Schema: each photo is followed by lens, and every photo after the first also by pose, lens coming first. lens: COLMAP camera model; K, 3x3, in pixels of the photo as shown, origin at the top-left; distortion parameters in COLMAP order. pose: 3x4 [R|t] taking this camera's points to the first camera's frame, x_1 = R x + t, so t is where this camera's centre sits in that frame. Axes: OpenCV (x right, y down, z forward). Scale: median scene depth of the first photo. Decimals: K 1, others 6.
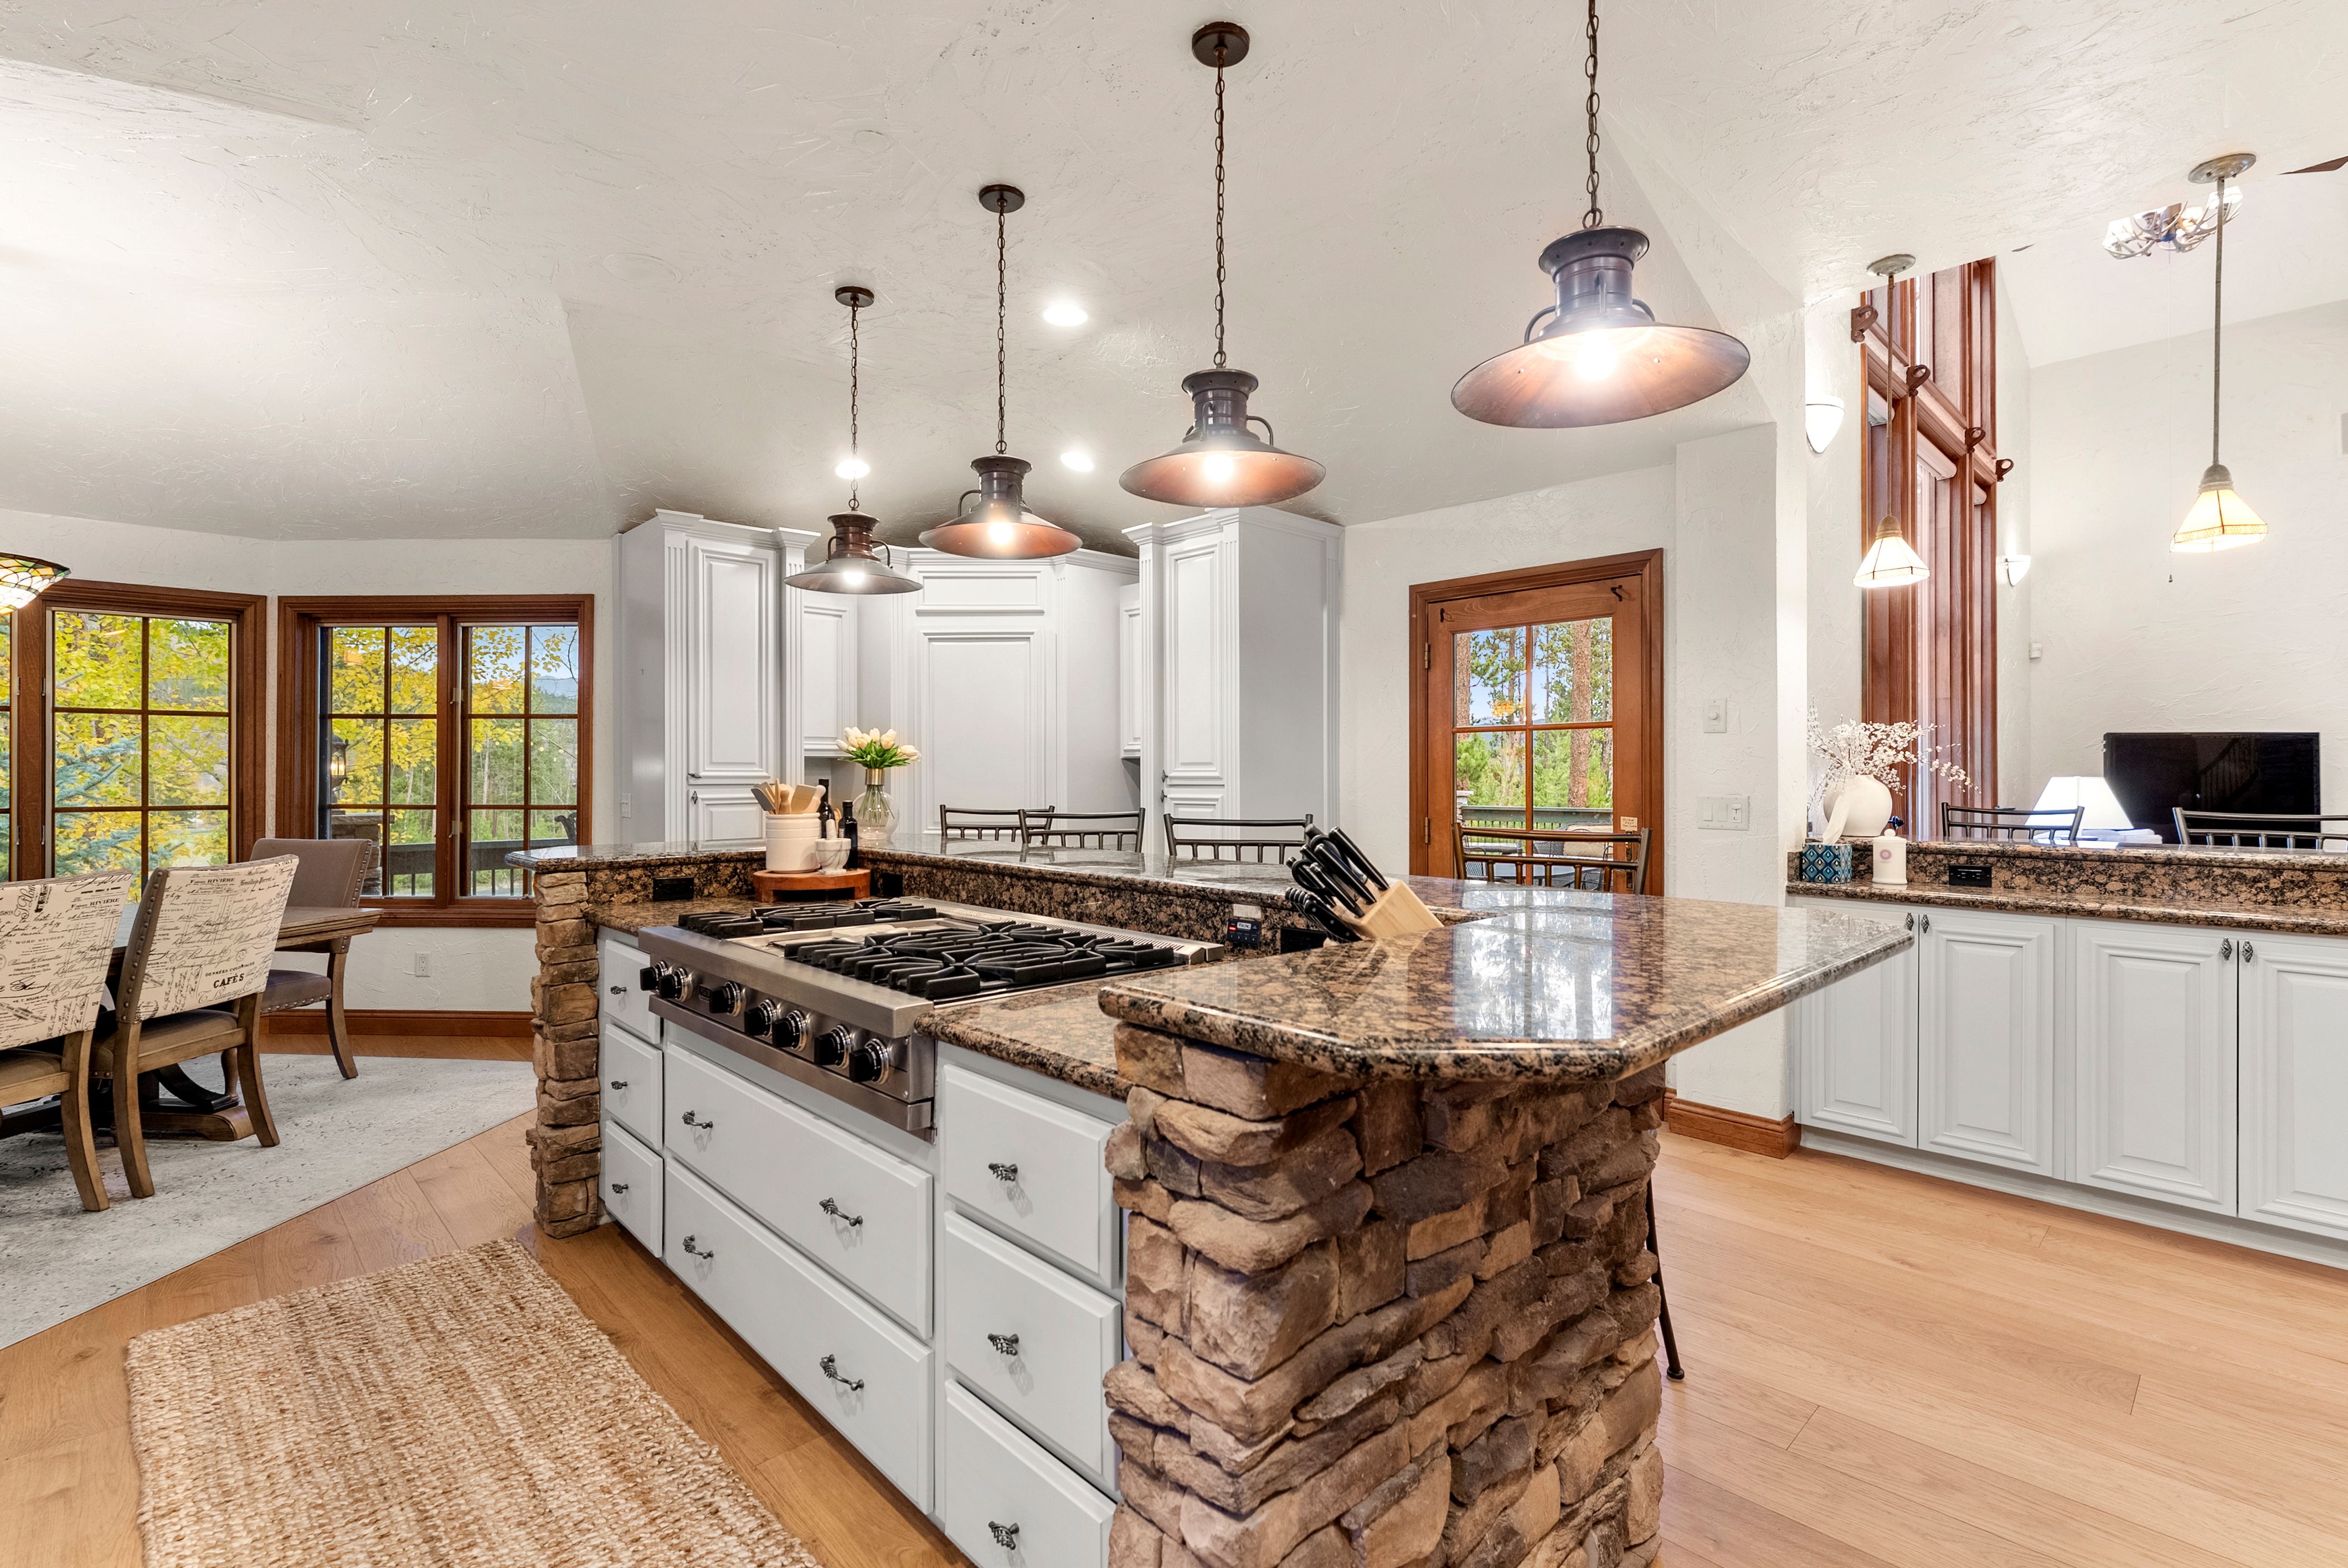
lens RADIAL K [[1088.8, 0, 1155.1], [0, 1088.8, 776.6], [0, 0, 1]] dist [0.008786, -0.000529]
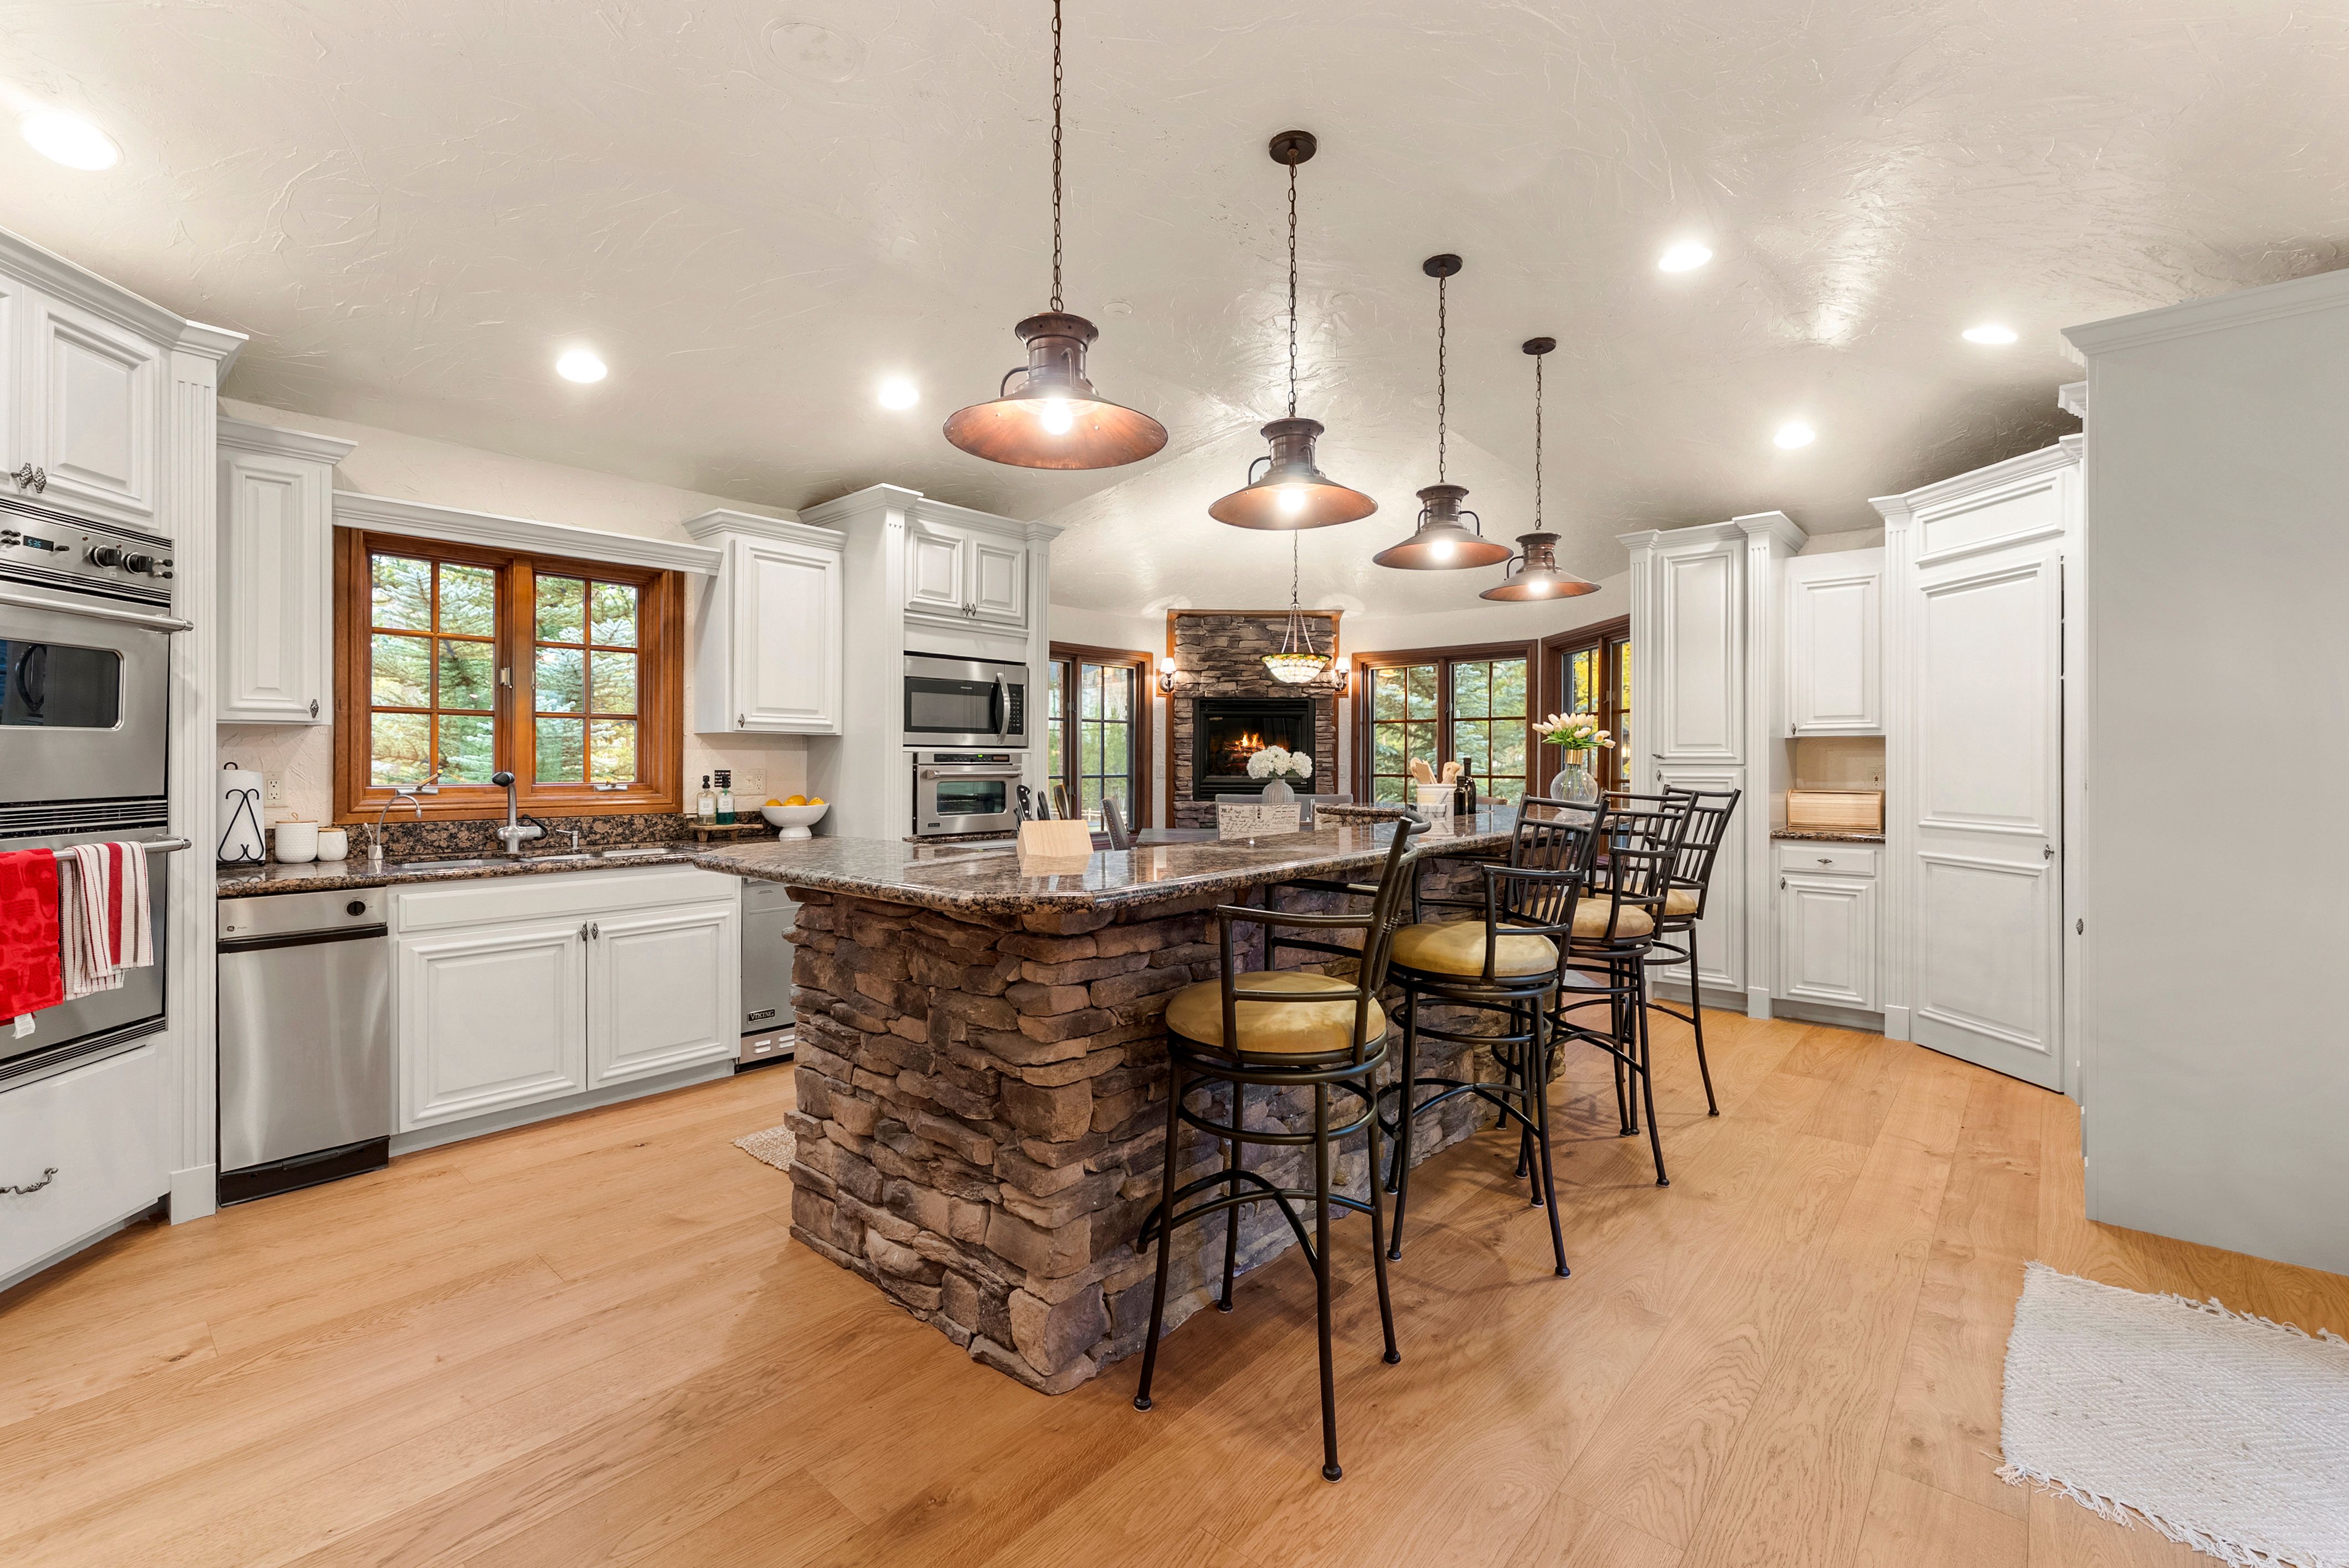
lens RADIAL K [[1017.0, 0, 1174.9], [0, 1017.0, 758.6], [0, 0, 1]] dist [-0.001343, 0.000091]
pose [[0.099584, 0.000129, -0.995029, 0.851926], [-0.001093, 0.999999, 0.000020, 0.004440], [0.995029, 0.001086, 0.099584, 0.550513]]
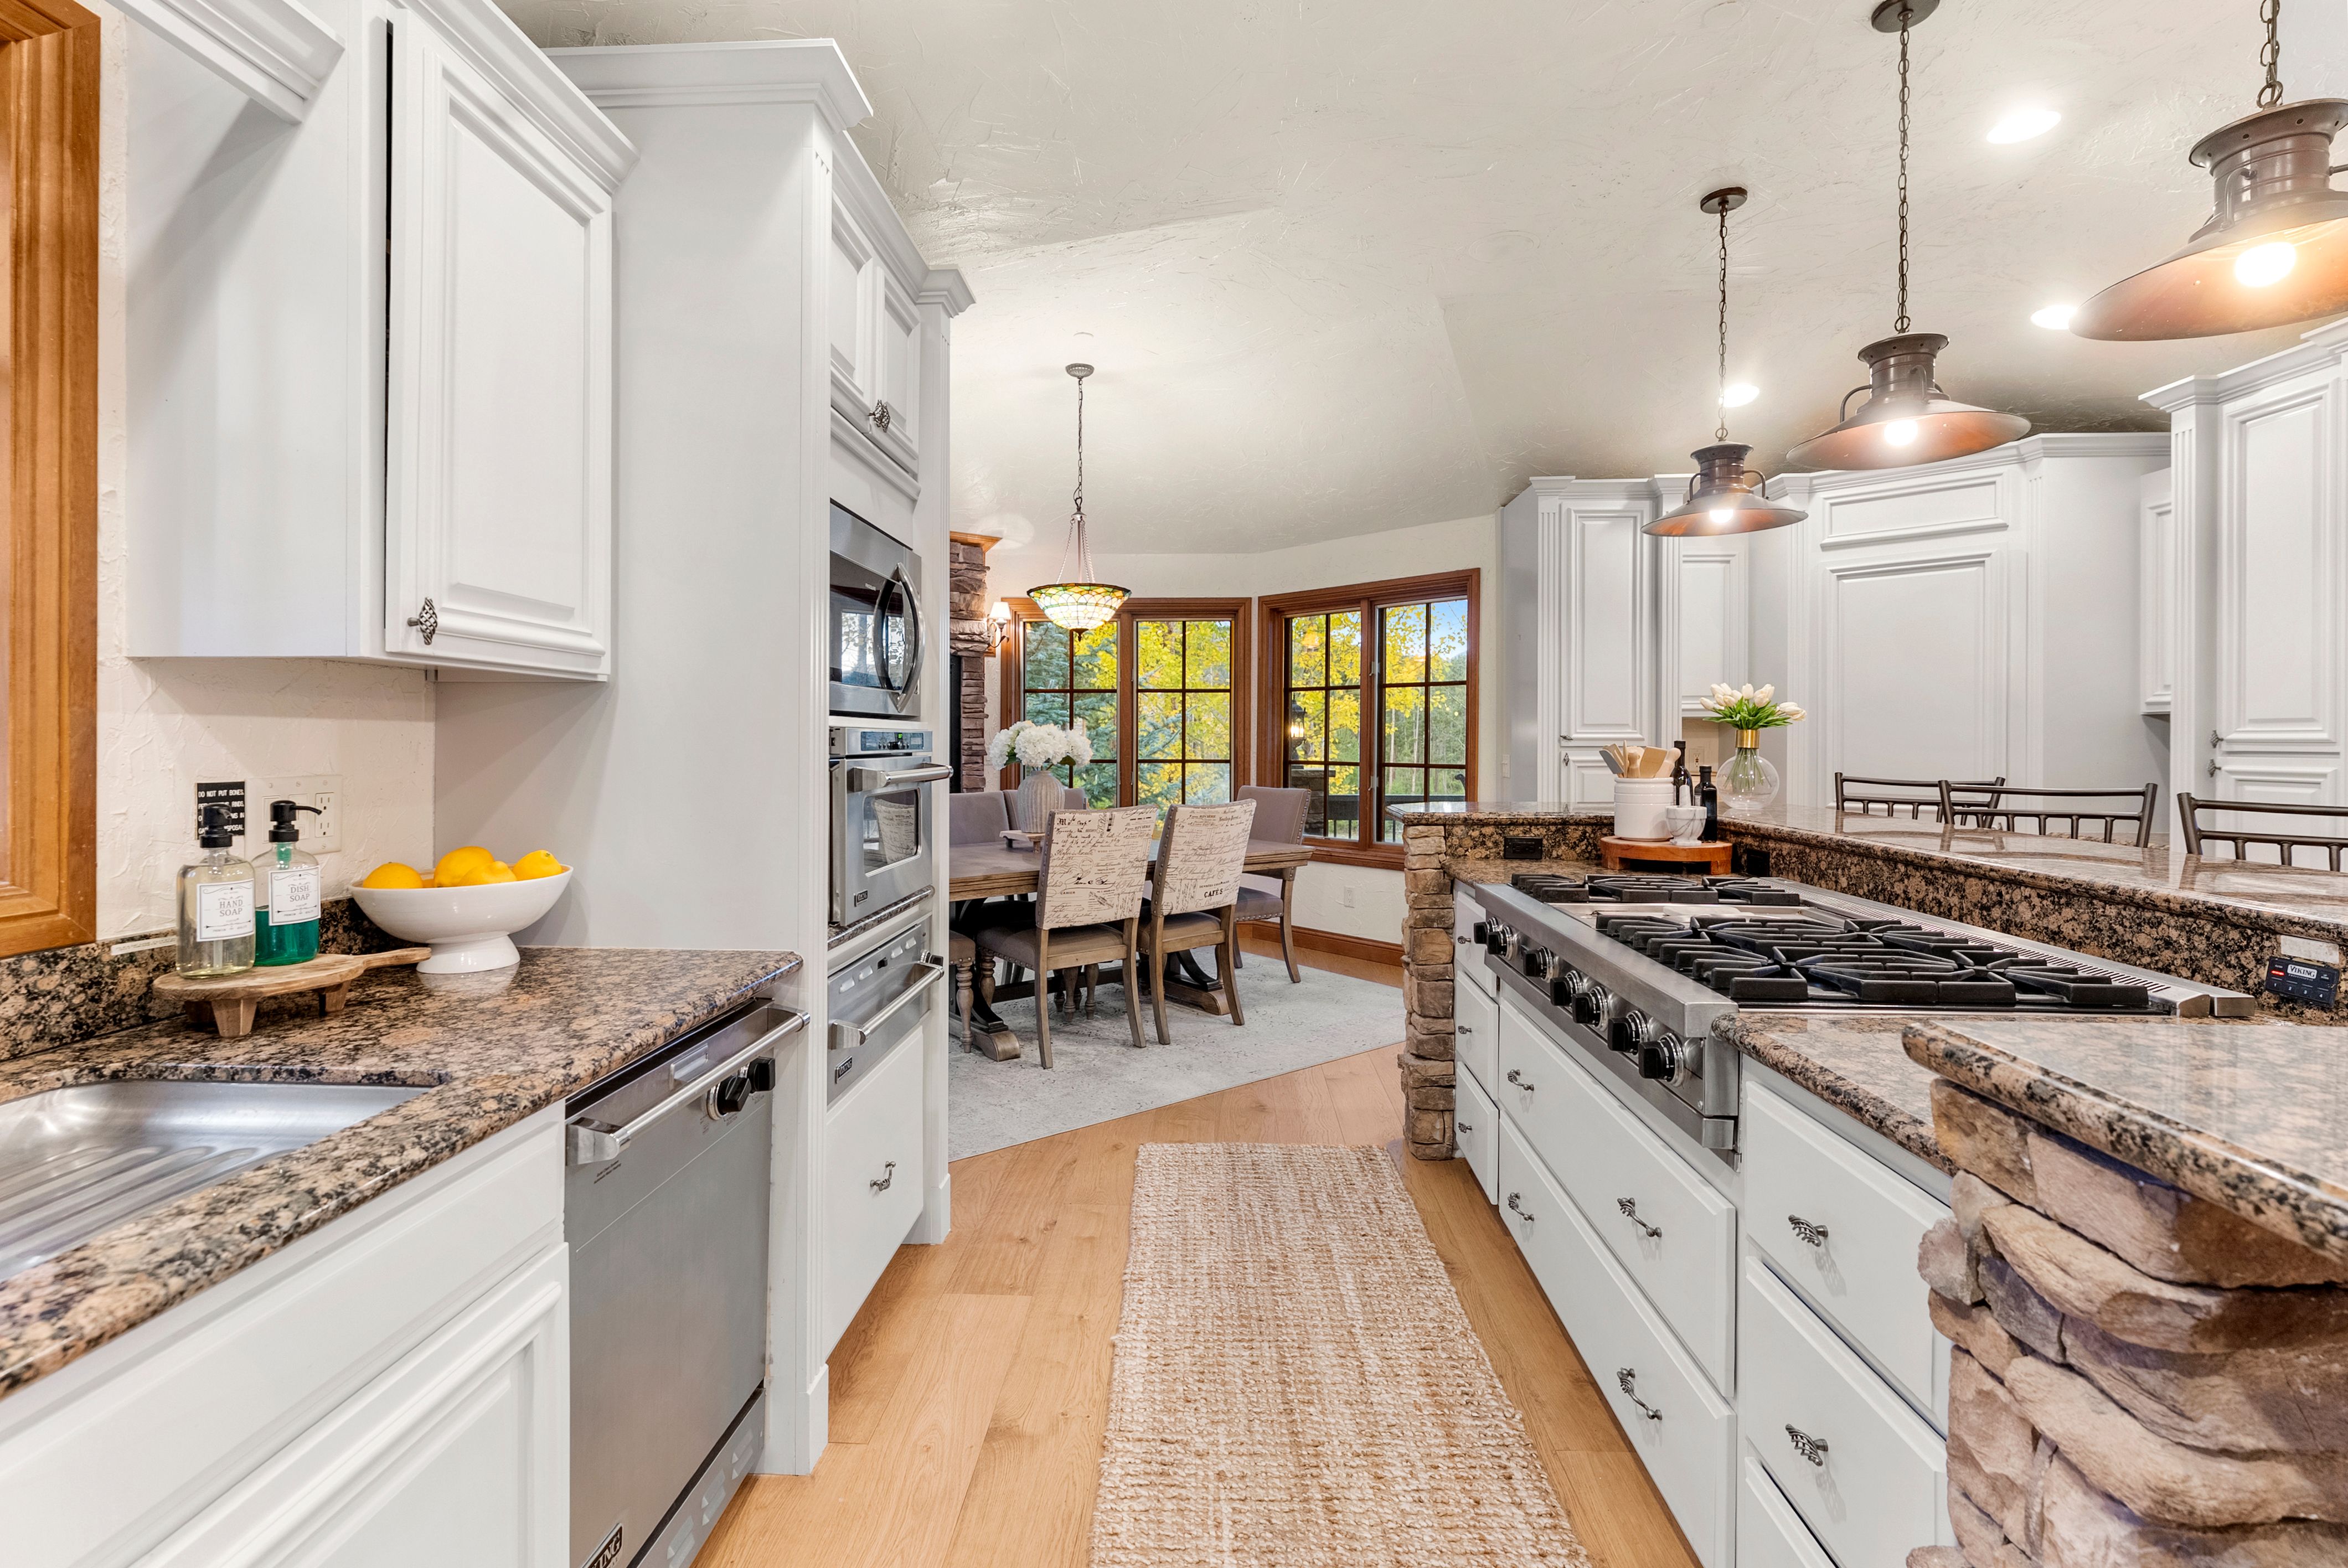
lens RADIAL K [[1088.9, 0, 1177.4], [0, 1088.9, 748.8], [0, 0, 1]] dist [0.008786, -0.000529]
pose [[0.703881, 0.008759, -0.710264, 0.056102], [-0.002924, 0.999951, 0.009434, 0.001611], [0.710312, -0.004564, 0.703872, 0.059400]]
